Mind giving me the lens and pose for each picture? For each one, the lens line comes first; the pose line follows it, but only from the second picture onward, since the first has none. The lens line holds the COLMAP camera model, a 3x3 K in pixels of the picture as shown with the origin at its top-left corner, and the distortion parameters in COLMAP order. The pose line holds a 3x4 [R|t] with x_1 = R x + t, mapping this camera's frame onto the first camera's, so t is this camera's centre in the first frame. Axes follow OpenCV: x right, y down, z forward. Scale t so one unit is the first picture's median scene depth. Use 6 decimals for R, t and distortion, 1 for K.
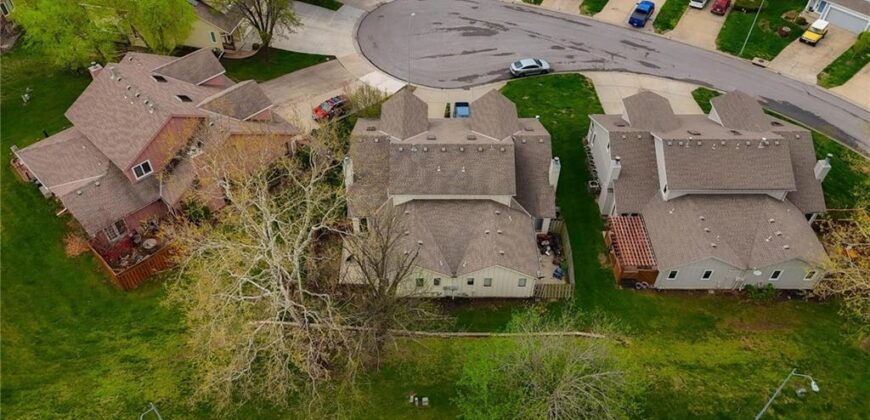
lens RADIAL K [[643.6, 0, 432.7], [0, 643.6, 214.0], [0, 0, 1]] dist [0.060286, -0.058195]
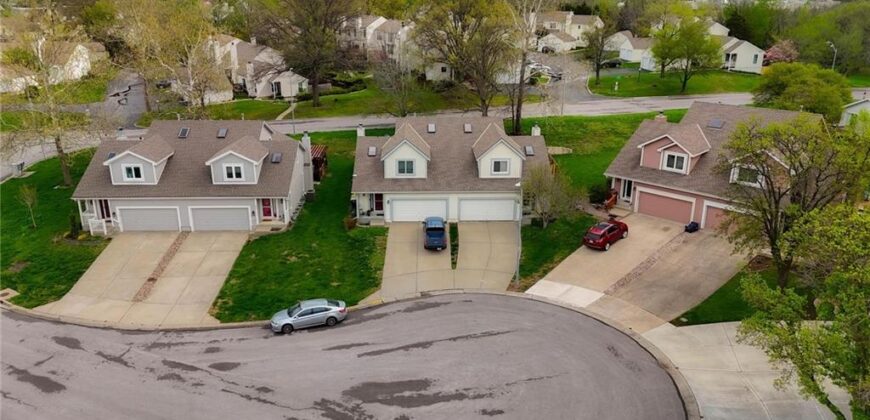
lens RADIAL K [[643.6, 0, 433.5], [0, 643.6, 207.3], [0, 0, 1]] dist [0.060286, -0.058195]
pose [[-0.999821, -0.003276, -0.018636, 0.055874], [-0.018227, 0.431136, 0.902103, -0.772727], [0.005080, 0.902281, -0.431118, 1.165910]]
